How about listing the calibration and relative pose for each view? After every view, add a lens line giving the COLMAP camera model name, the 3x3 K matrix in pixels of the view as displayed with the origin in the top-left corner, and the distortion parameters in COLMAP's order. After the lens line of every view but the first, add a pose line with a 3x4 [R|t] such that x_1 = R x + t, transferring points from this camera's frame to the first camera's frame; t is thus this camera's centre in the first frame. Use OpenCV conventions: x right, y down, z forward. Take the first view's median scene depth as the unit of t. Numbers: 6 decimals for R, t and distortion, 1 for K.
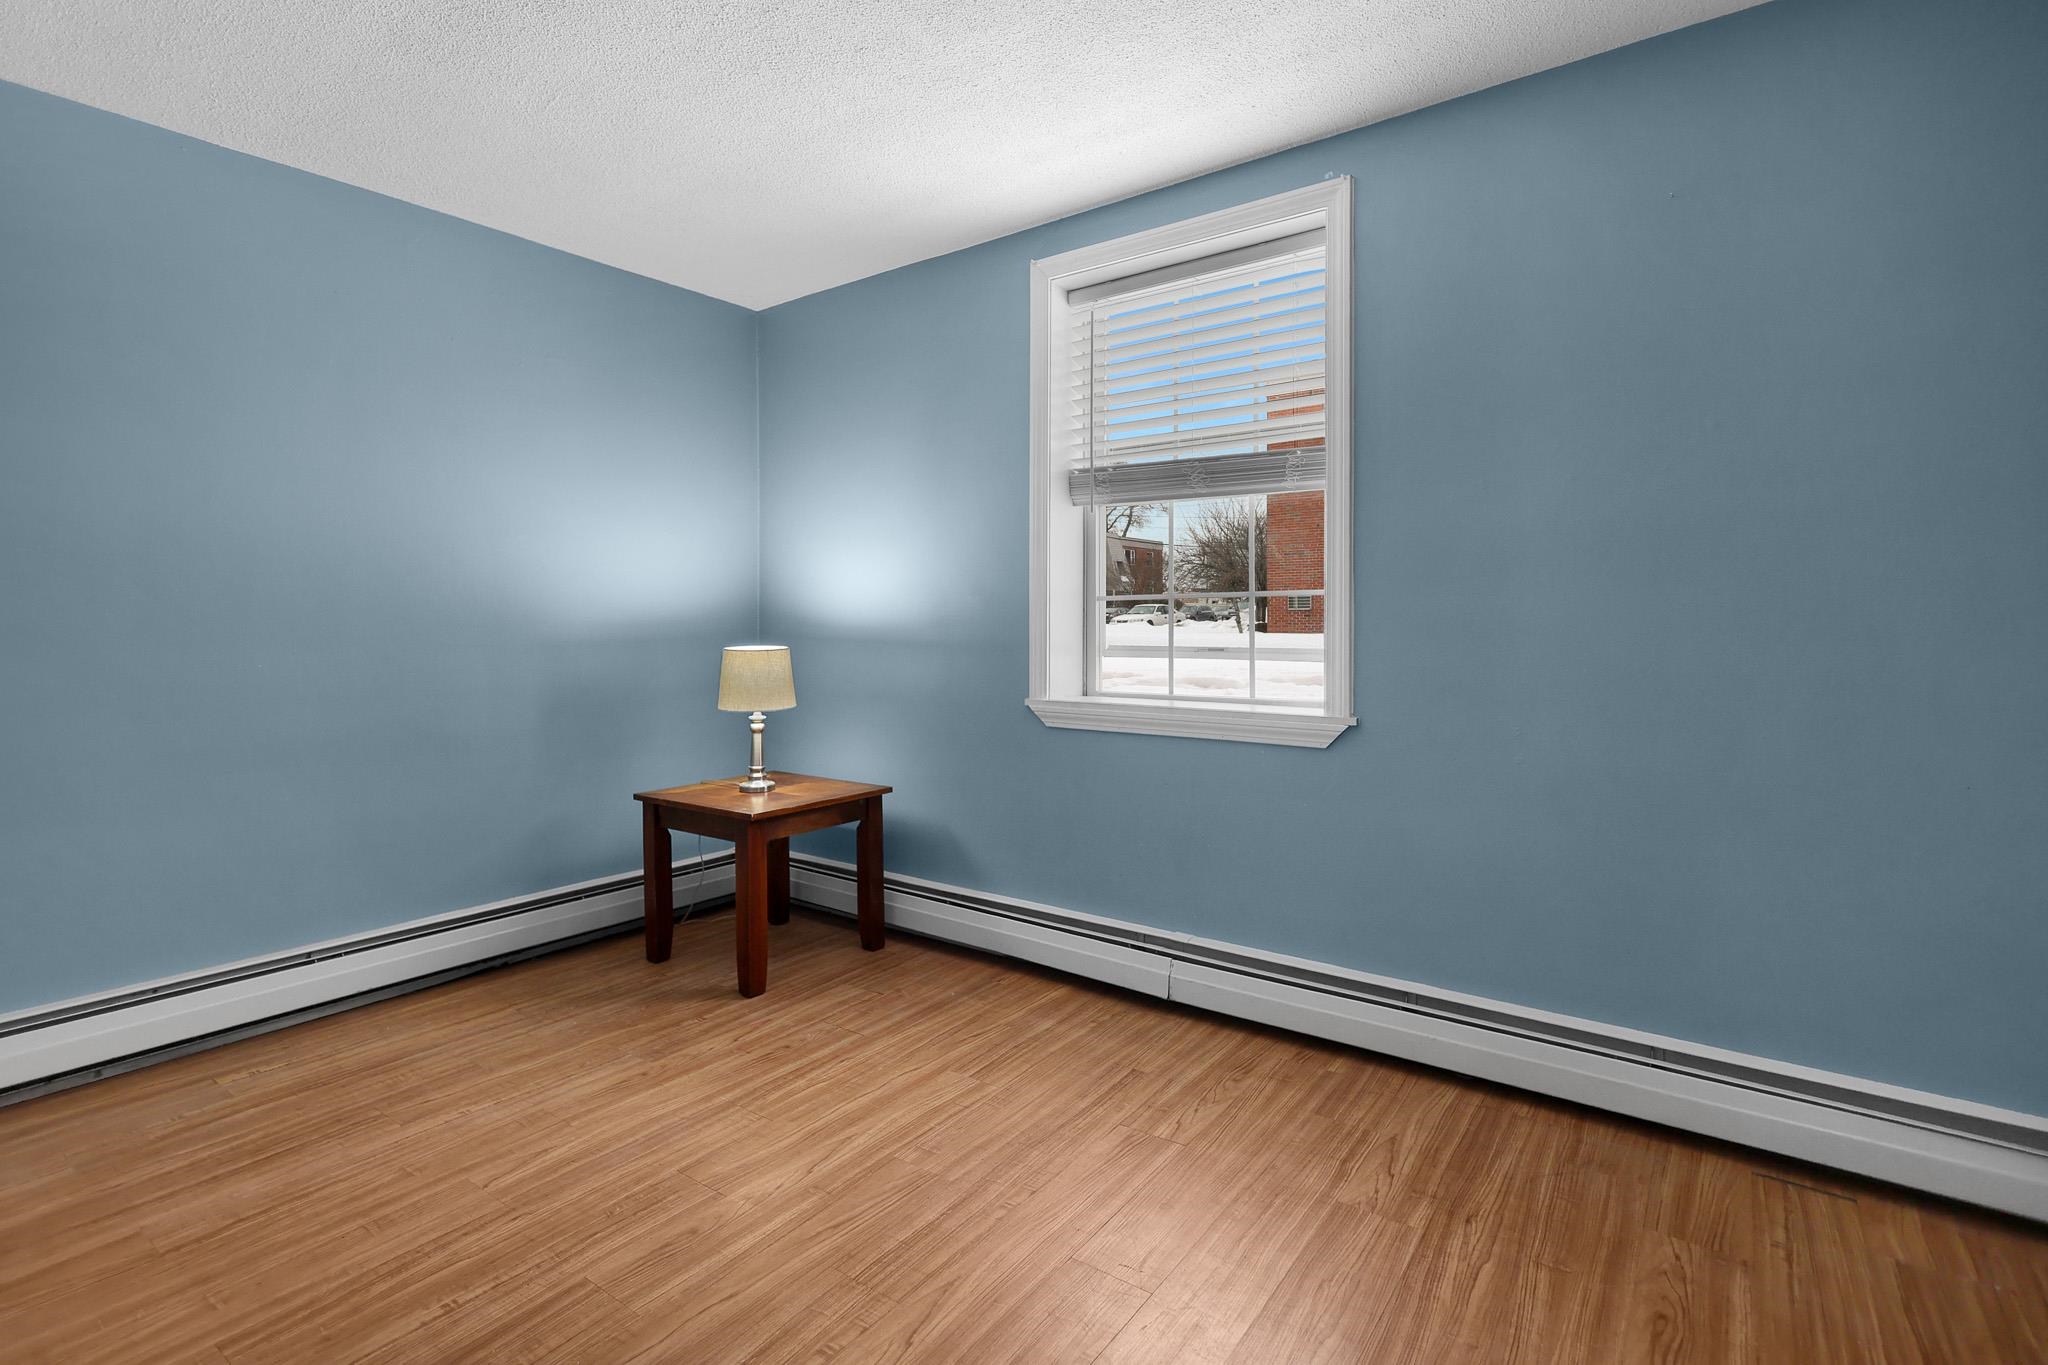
lens RADIAL K [[1025.2, 0, 1014.2], [0, 1025.2, 592.3], [0, 0, 1]] dist [-0.002020, 0.000912]
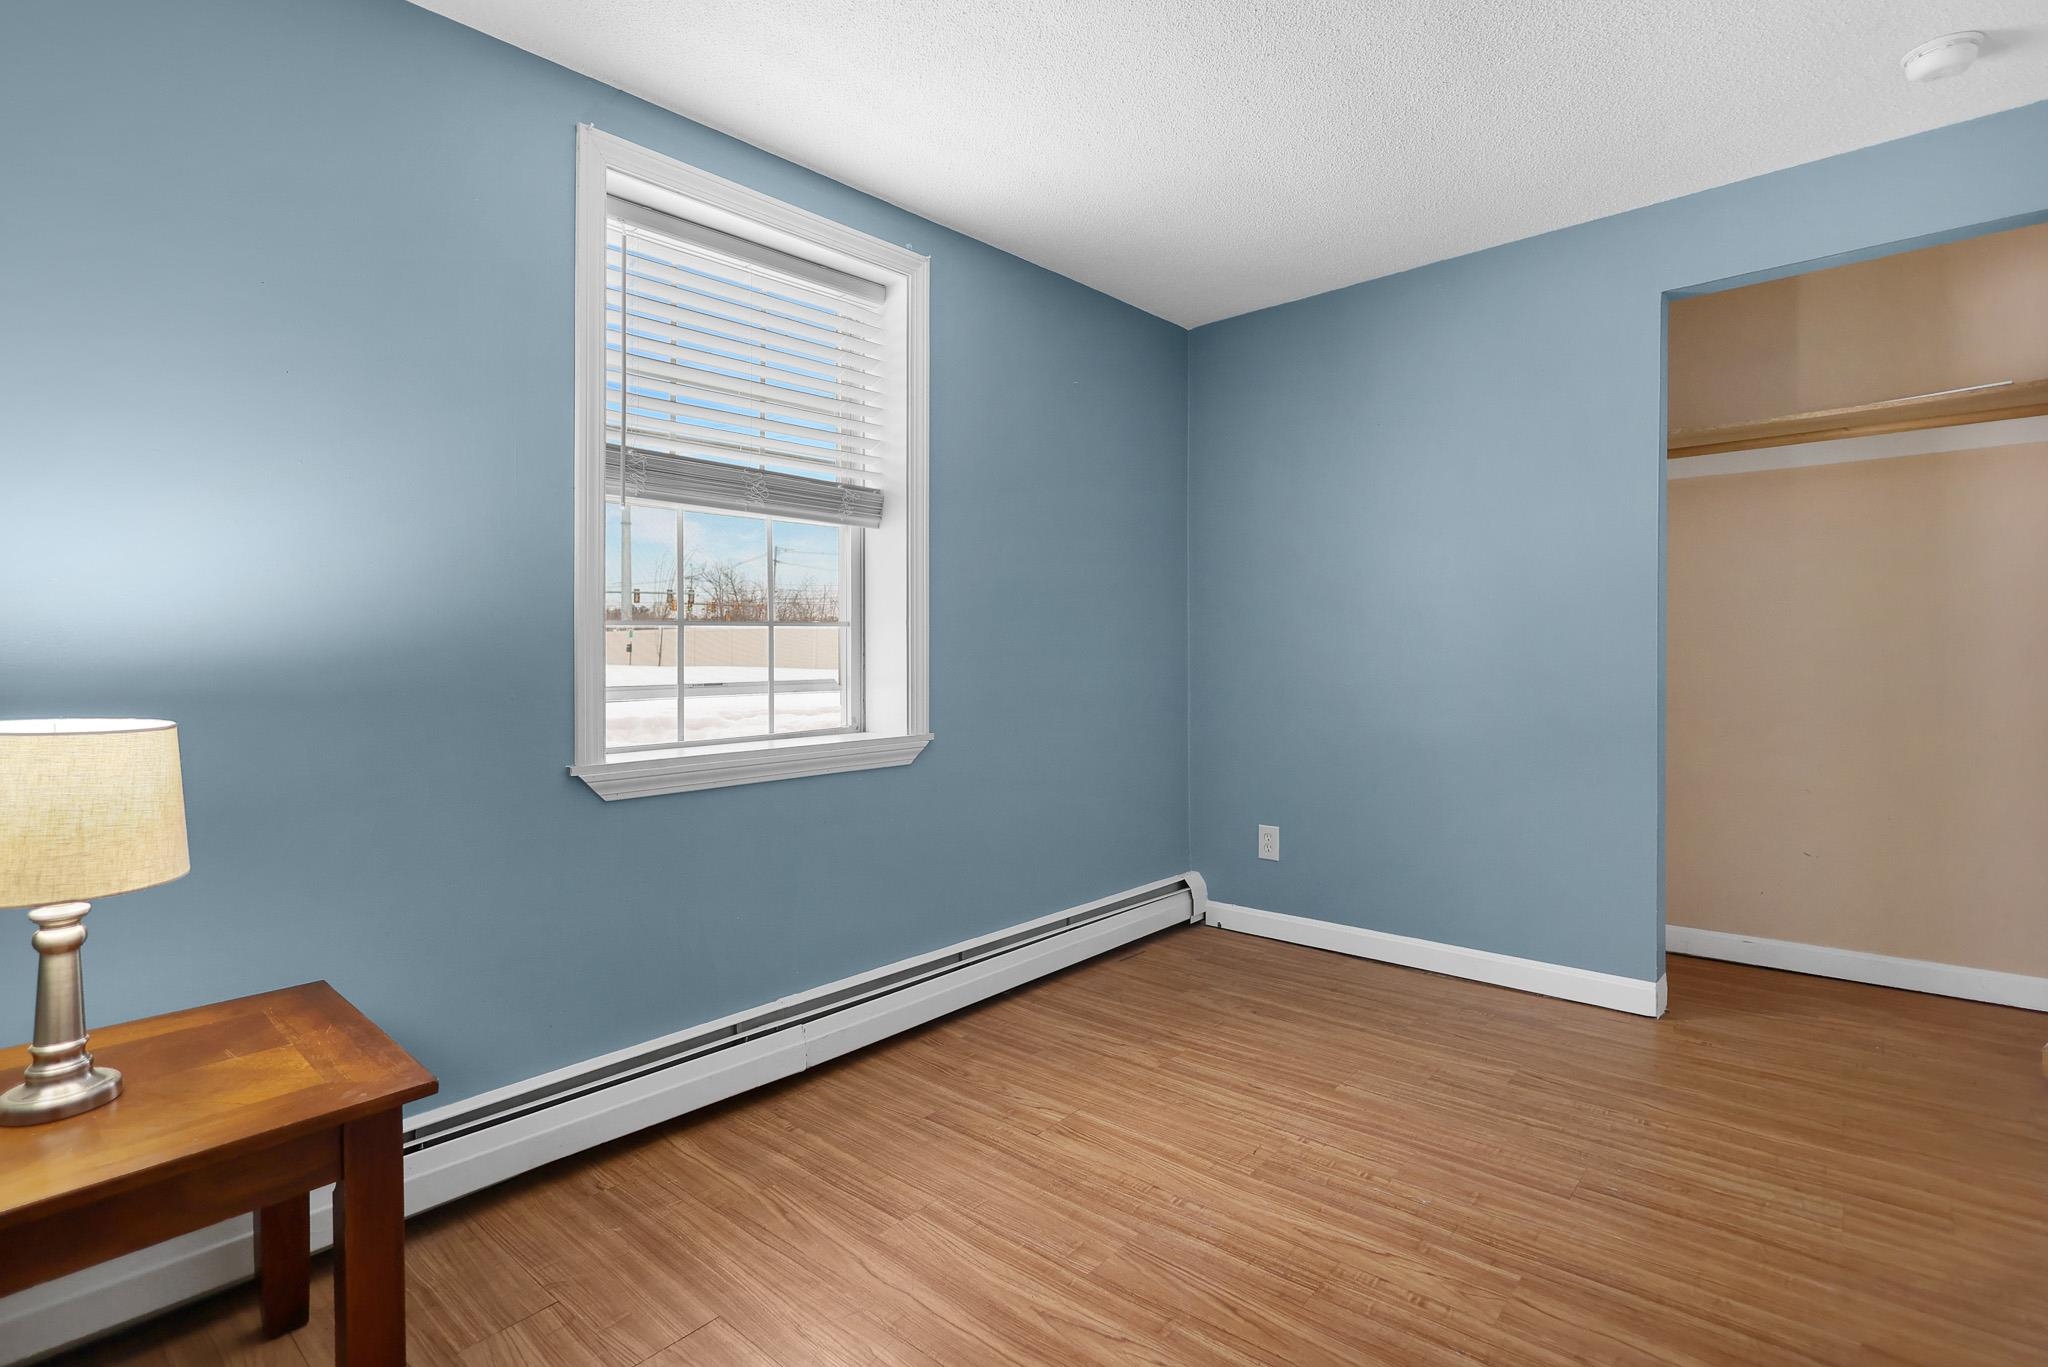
lens RADIAL K [[993.3, 0, 1017.7], [0, 993.3, 630.7], [0, 0, 1]] dist [-0.005096, 0.000237]
pose [[0.071569, 0.020669, 0.997222, -0.776372], [-0.015081, 0.999693, -0.019638, 0.026559], [-0.997322, -0.013634, 0.071858, 0.817920]]
